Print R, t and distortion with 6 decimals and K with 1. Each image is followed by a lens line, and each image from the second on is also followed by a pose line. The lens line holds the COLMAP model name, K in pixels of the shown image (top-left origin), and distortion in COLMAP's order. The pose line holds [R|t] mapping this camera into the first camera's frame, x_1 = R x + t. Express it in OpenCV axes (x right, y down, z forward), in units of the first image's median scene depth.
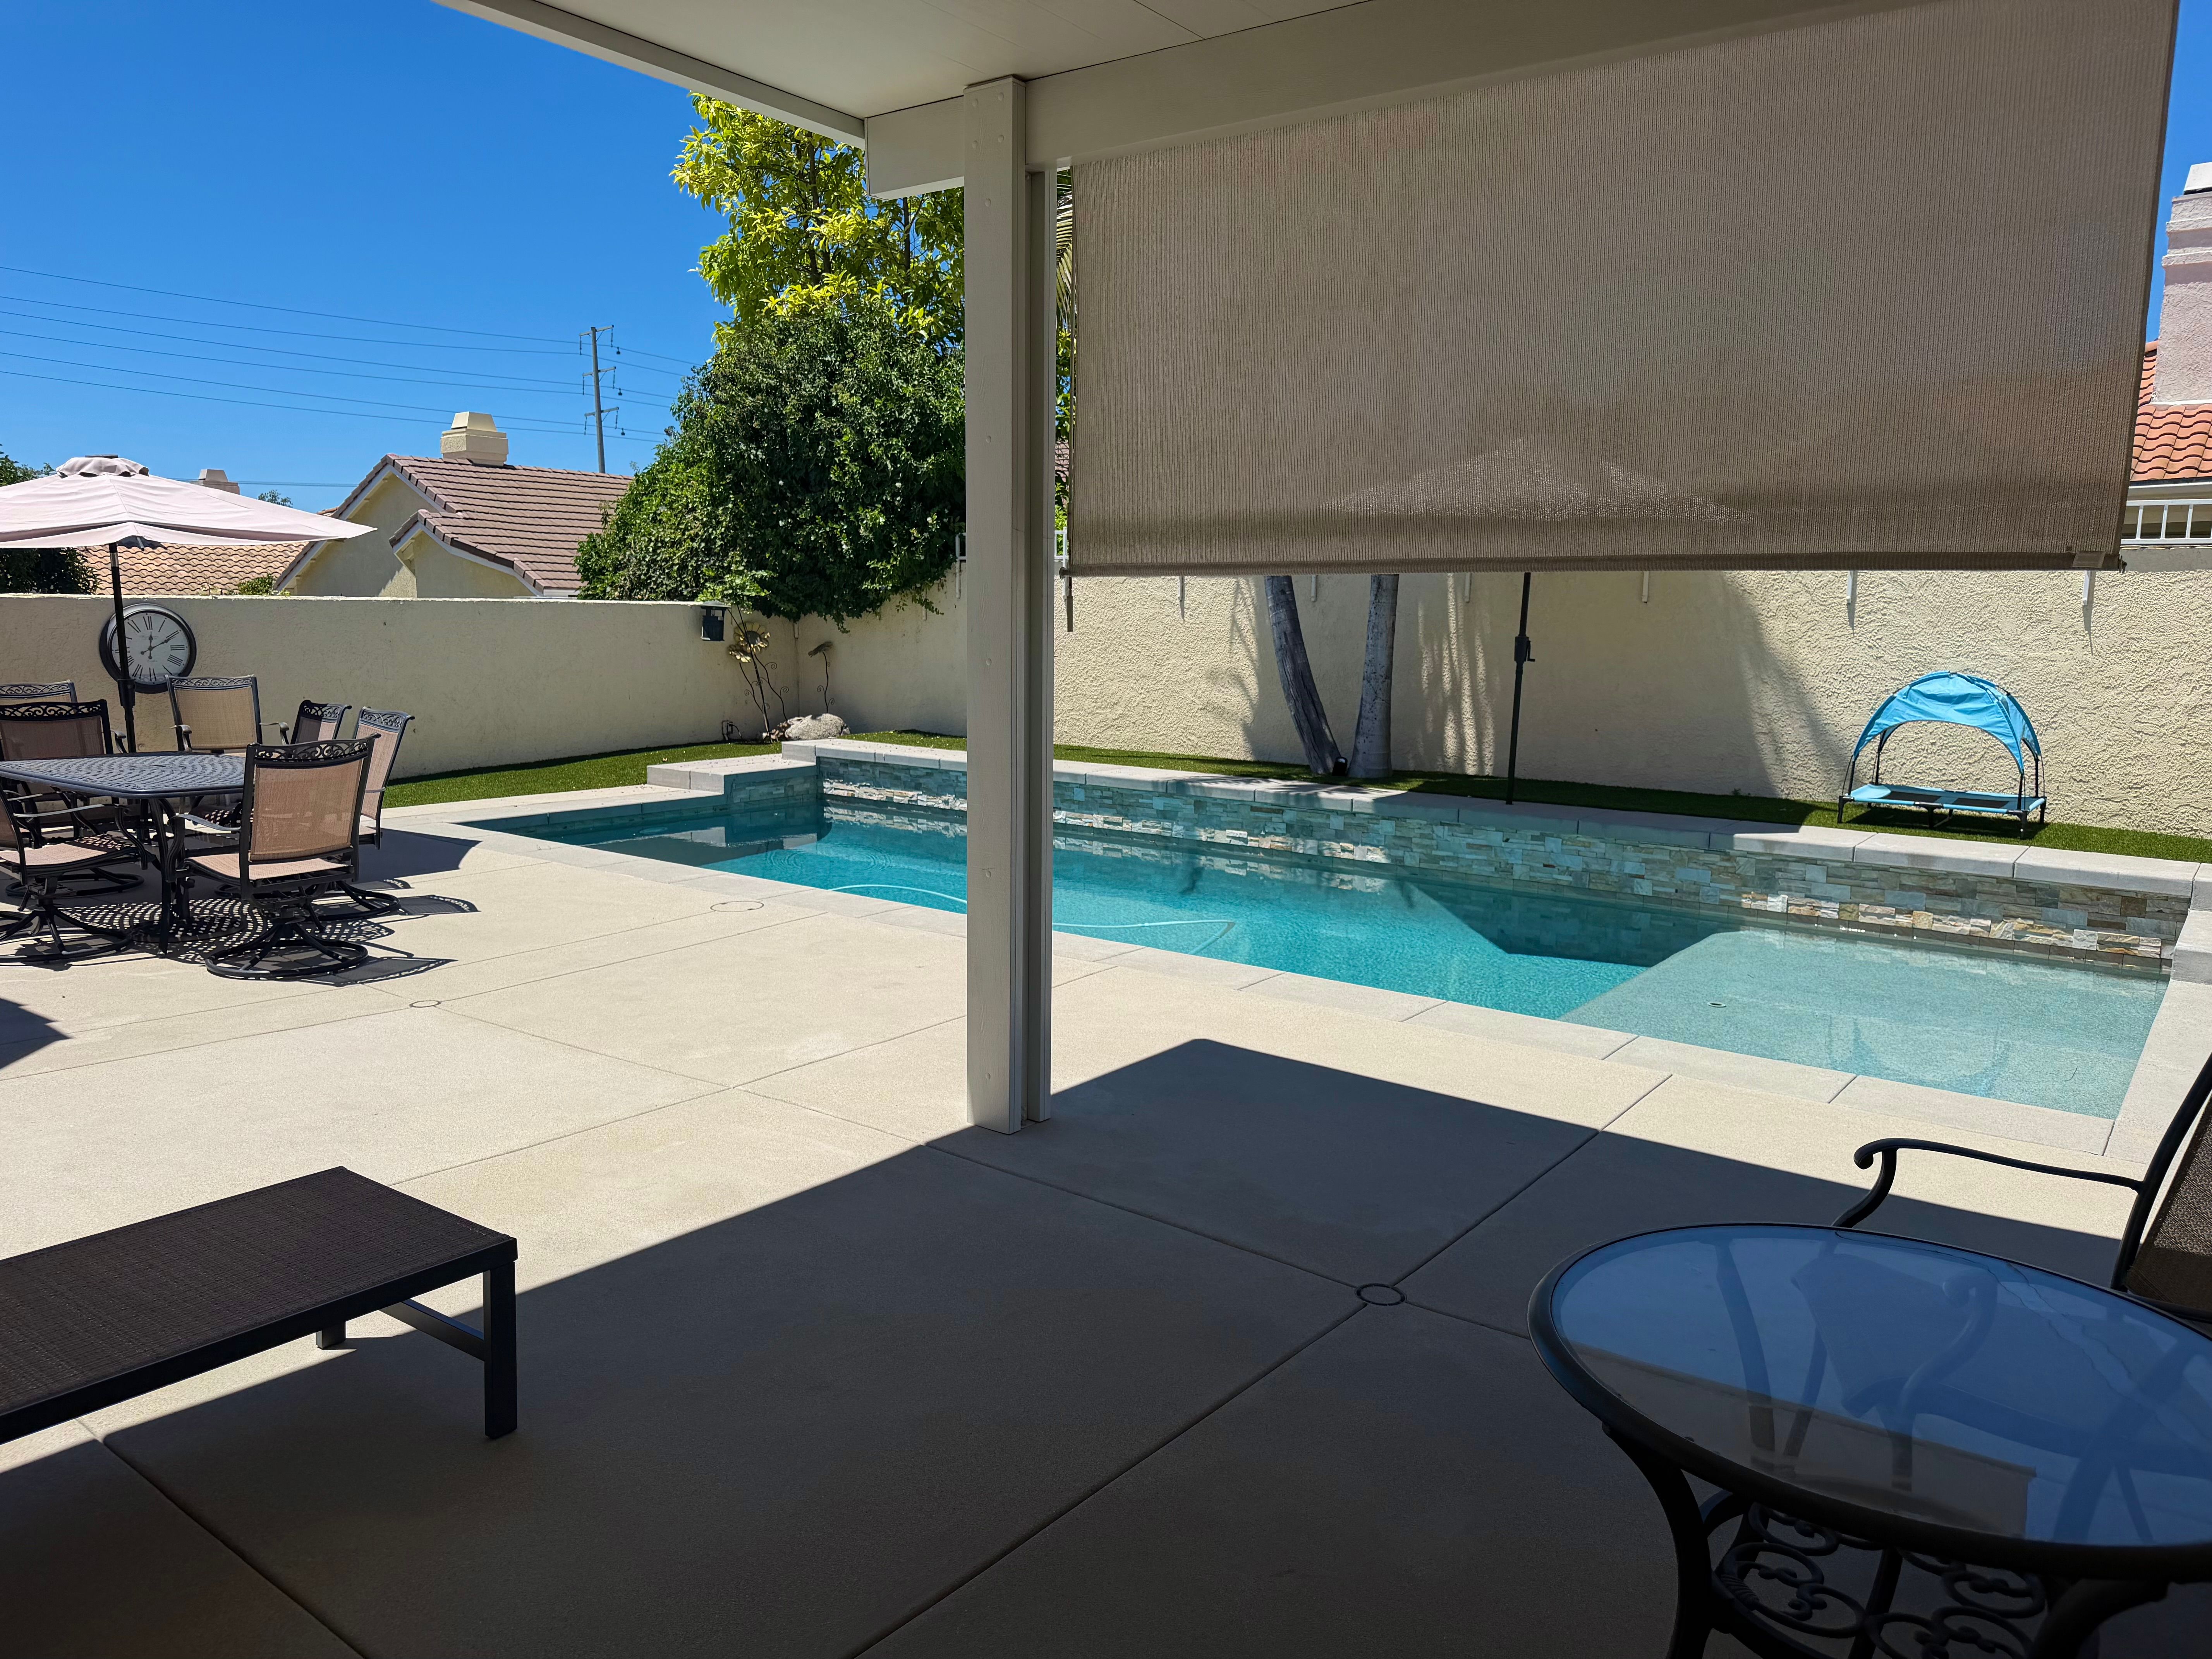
lens RADIAL K [[1535.0, 0, 1108.4], [0, 1535.0, 825.2], [0, 0, 1]] dist [0.043232, -0.011626]
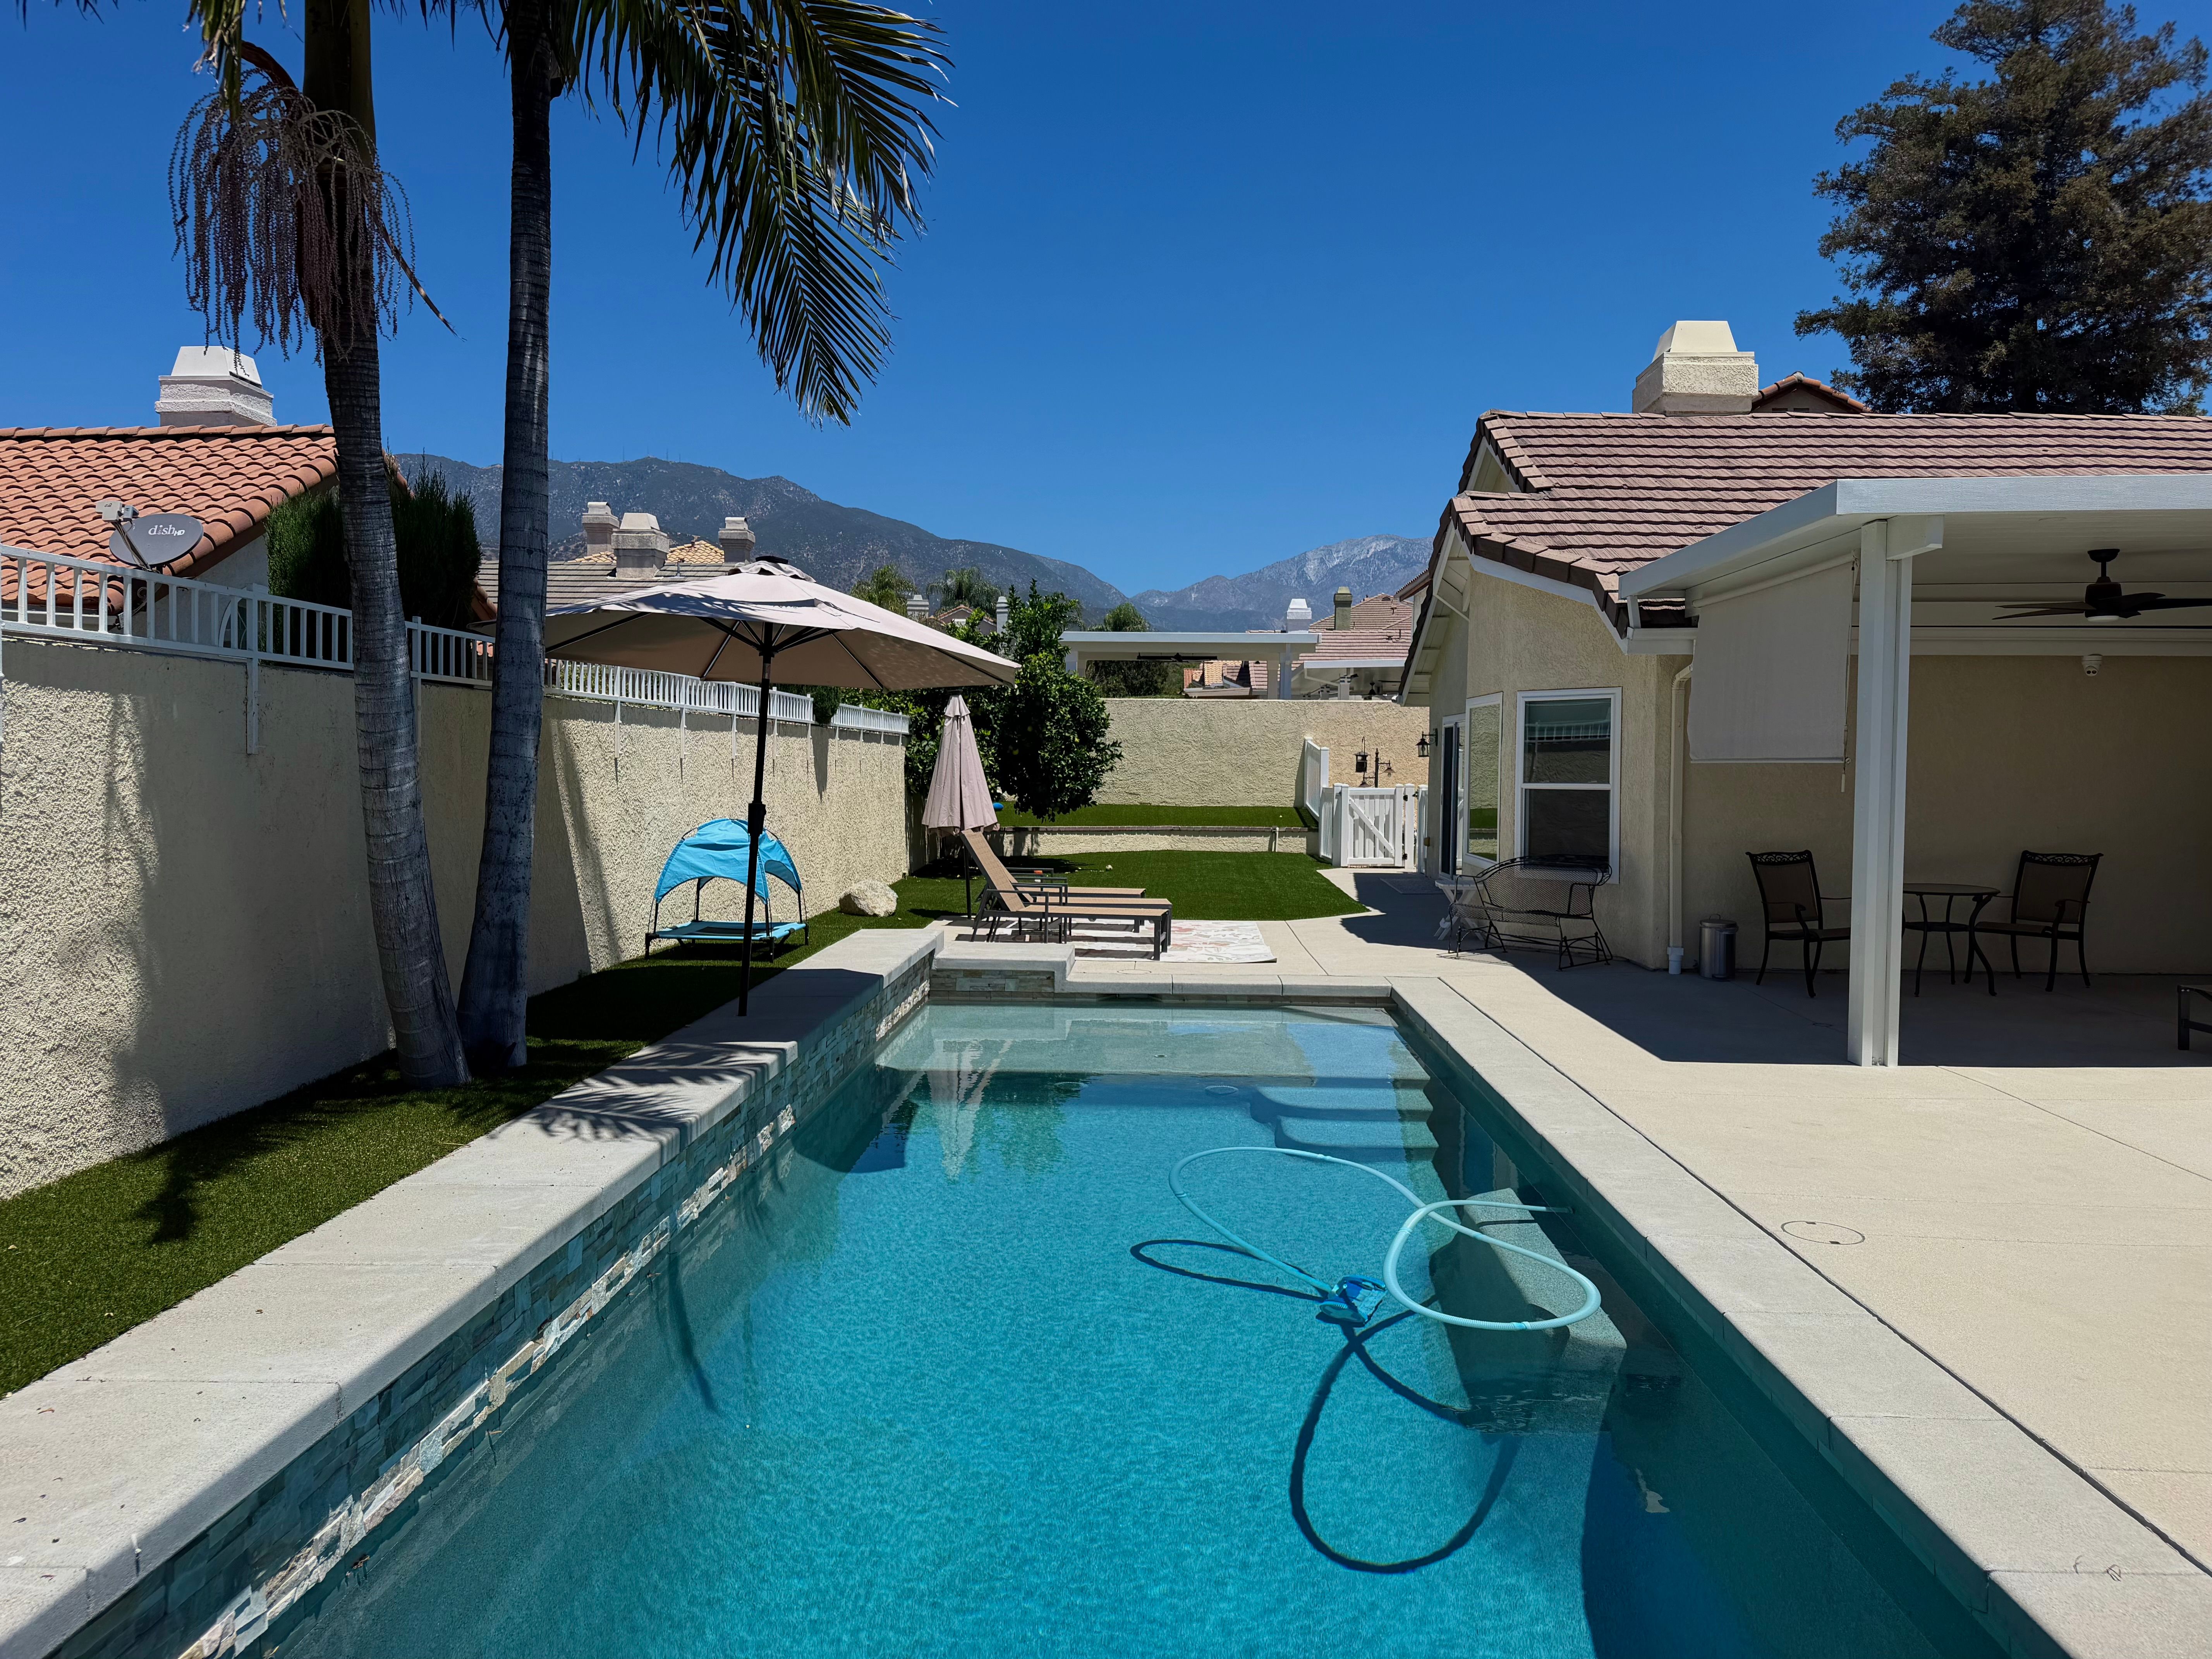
lens RADIAL K [[1535.0, 0, 1125.6], [0, 1535.0, 832.4], [0, 0, 1]] dist [0.043232, -0.011626]
pose [[-0.591000, -0.050997, 0.805058, -0.432428], [0.101150, 0.985438, 0.136679, -0.171857], [-0.800304, 0.162209, -0.577236, 1.143337]]
